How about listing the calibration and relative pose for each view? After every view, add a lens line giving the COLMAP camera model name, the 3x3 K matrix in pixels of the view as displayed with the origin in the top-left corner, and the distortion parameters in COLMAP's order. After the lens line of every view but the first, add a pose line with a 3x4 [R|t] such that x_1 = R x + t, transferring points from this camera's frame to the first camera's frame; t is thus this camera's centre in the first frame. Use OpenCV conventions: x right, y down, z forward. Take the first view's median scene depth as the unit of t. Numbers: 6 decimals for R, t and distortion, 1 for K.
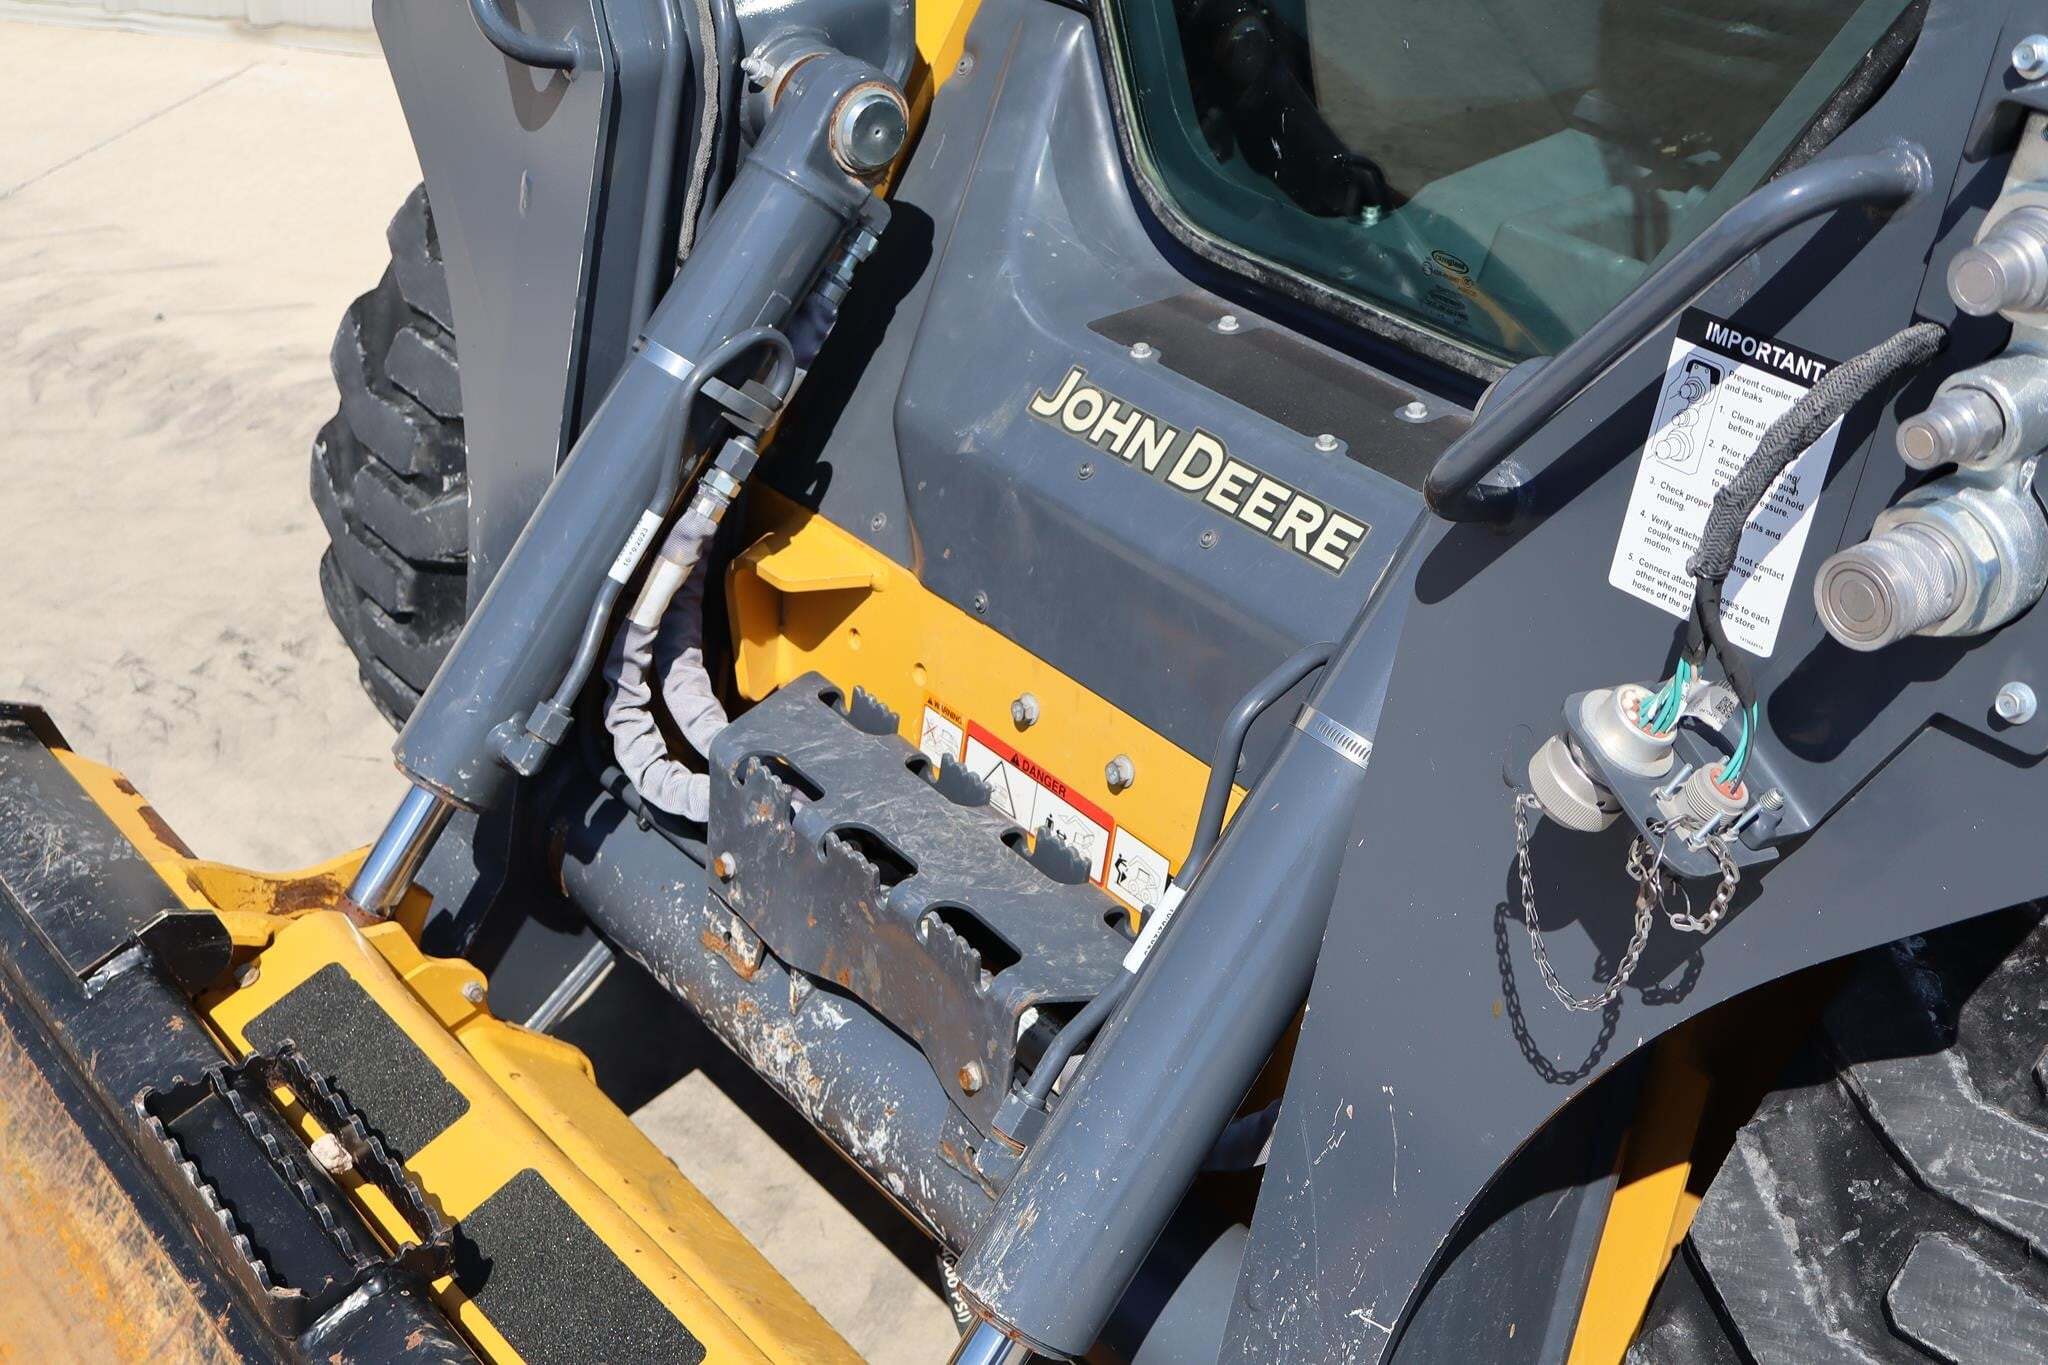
lens RADIAL K [[2702.4, 0, 1024.0], [0, 2702.4, 682.5], [0, 0, 1]] dist [0.010822, -0.018315]
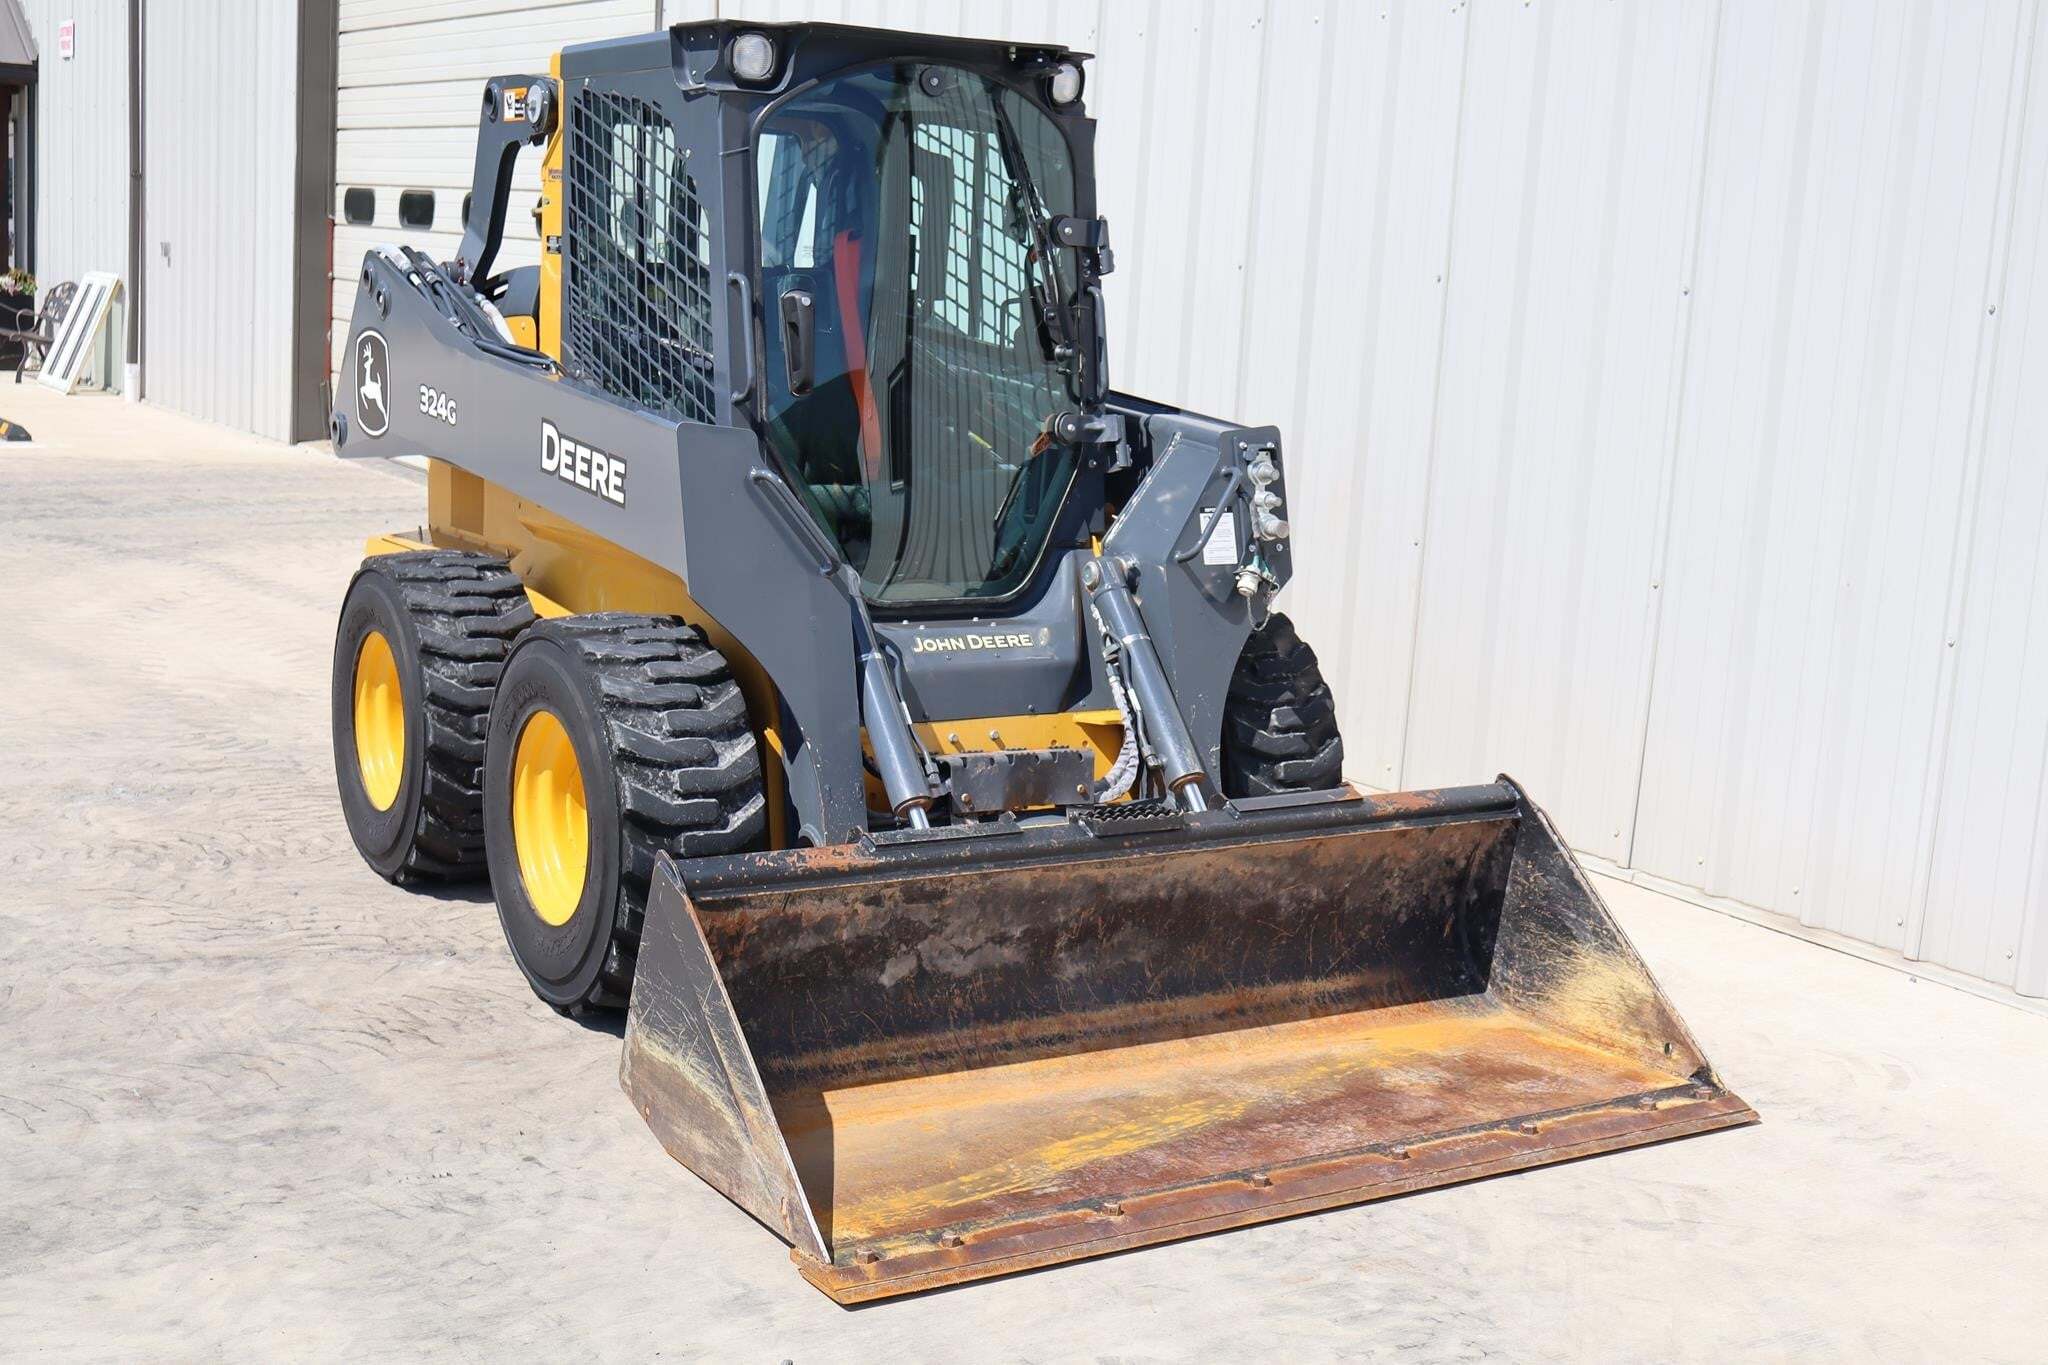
lens RADIAL K [[2490.5, 0, 1024.0], [0, 2490.5, 682.5], [0, 0, 1]] dist [0.001721, -0.011831]
pose [[0.104406, -0.149842, 0.983182, -3.011126], [0.468062, 0.879660, 0.084361, -0.268784], [-0.877506, 0.451383, 0.161977, 0.443853]]
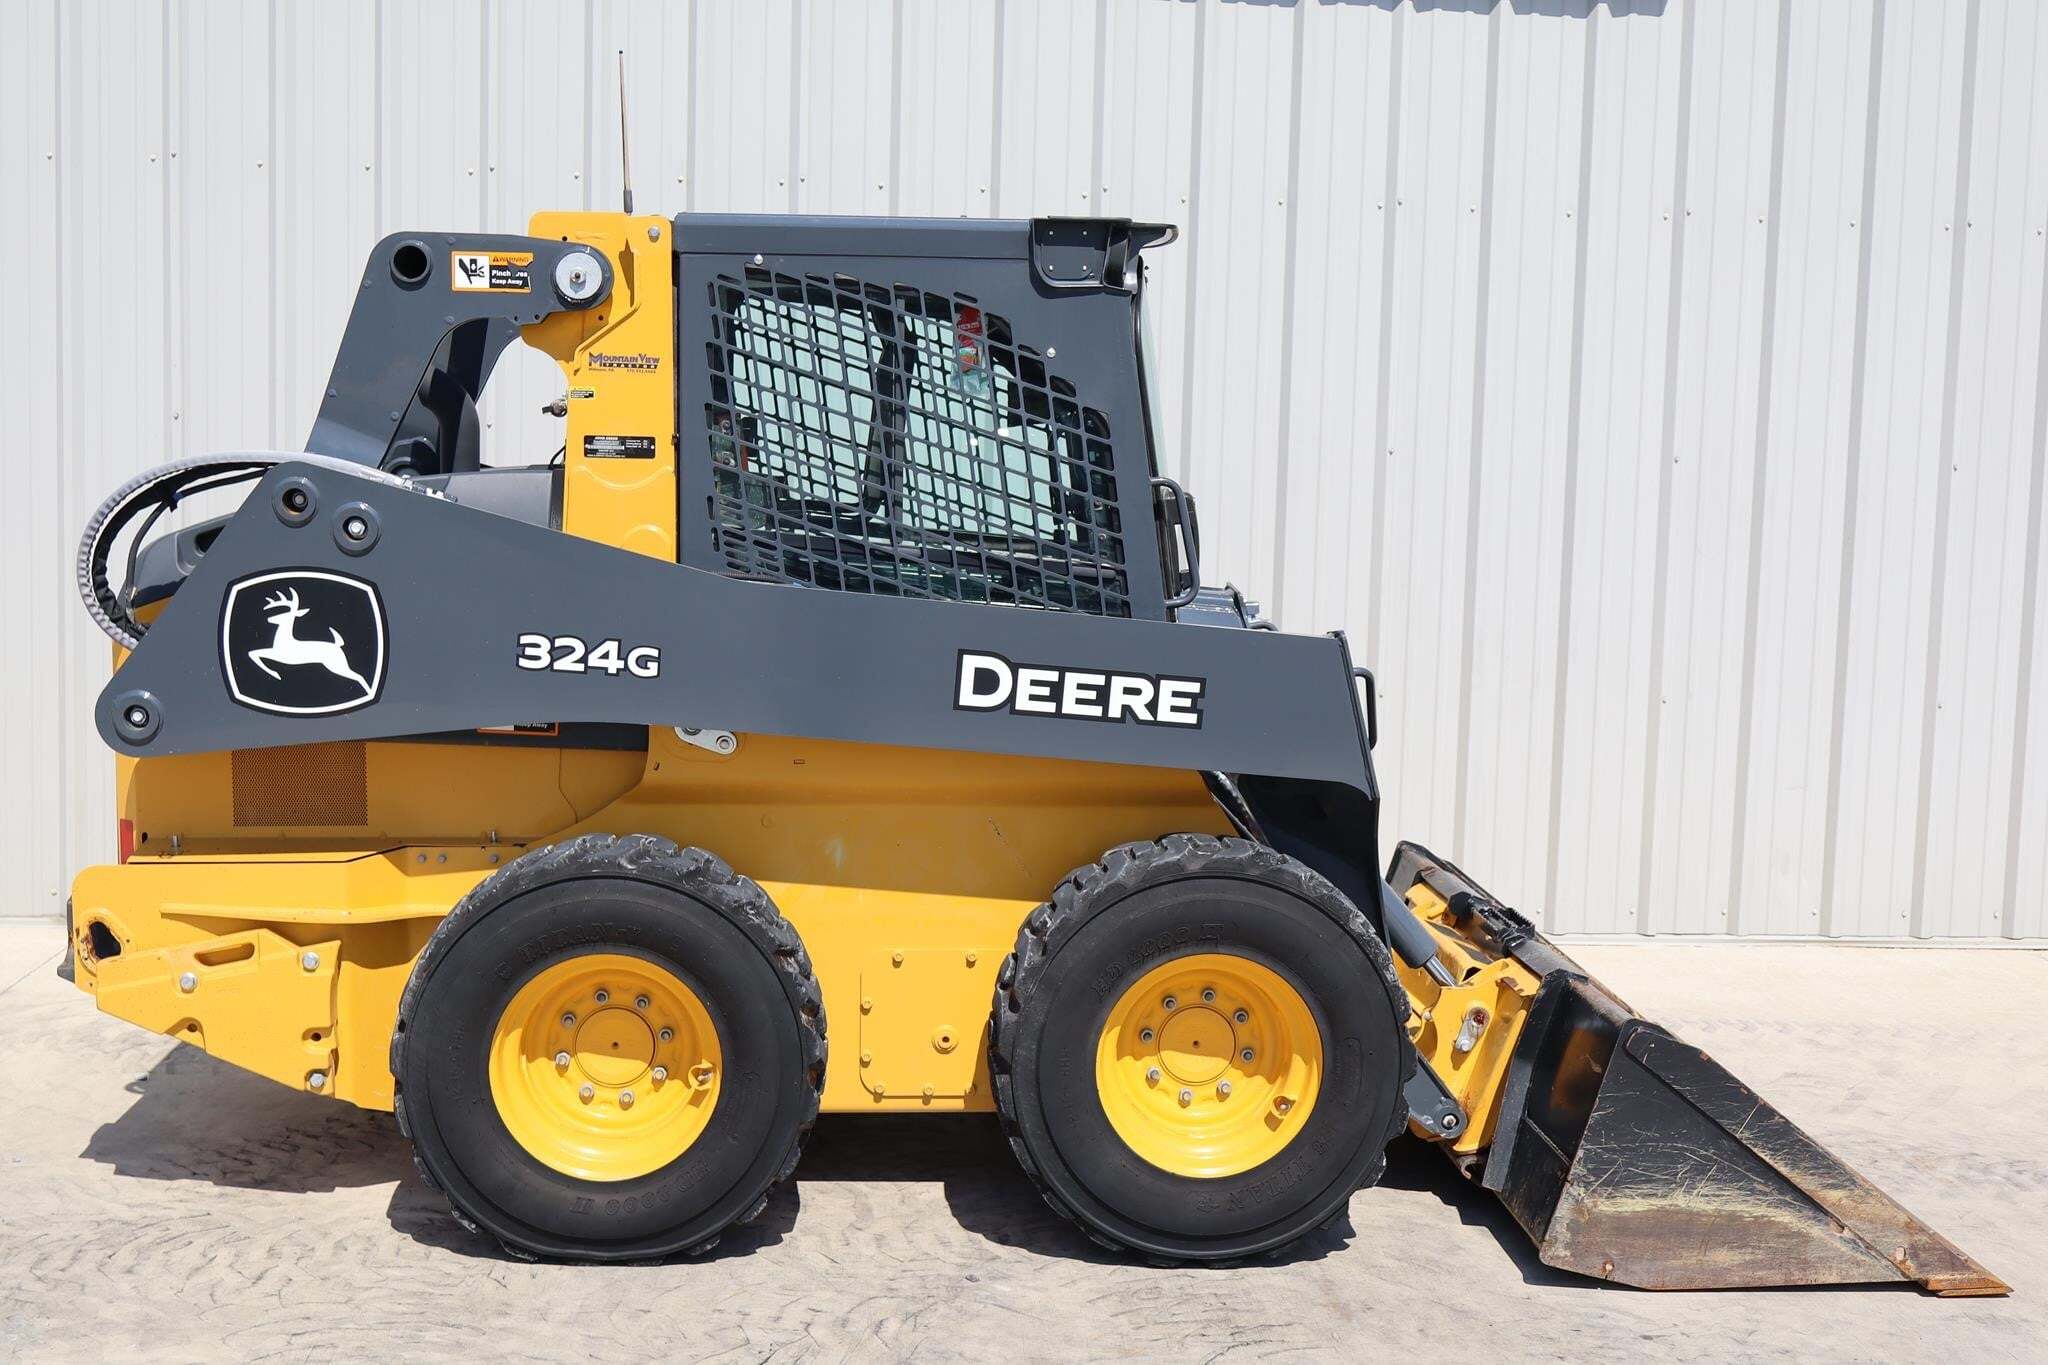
lens RADIAL K [[2448.6, 0, 1024.0], [0, 2448.6, 682.5], [0, 0, 1]] dist [0.005875, -0.012186]
pose [[-0.834483, -0.063949, 0.547311, -1.472959], [0.272062, 0.815925, 0.510146, -1.942715], [-0.479188, 0.574611, -0.663477, 3.162025]]
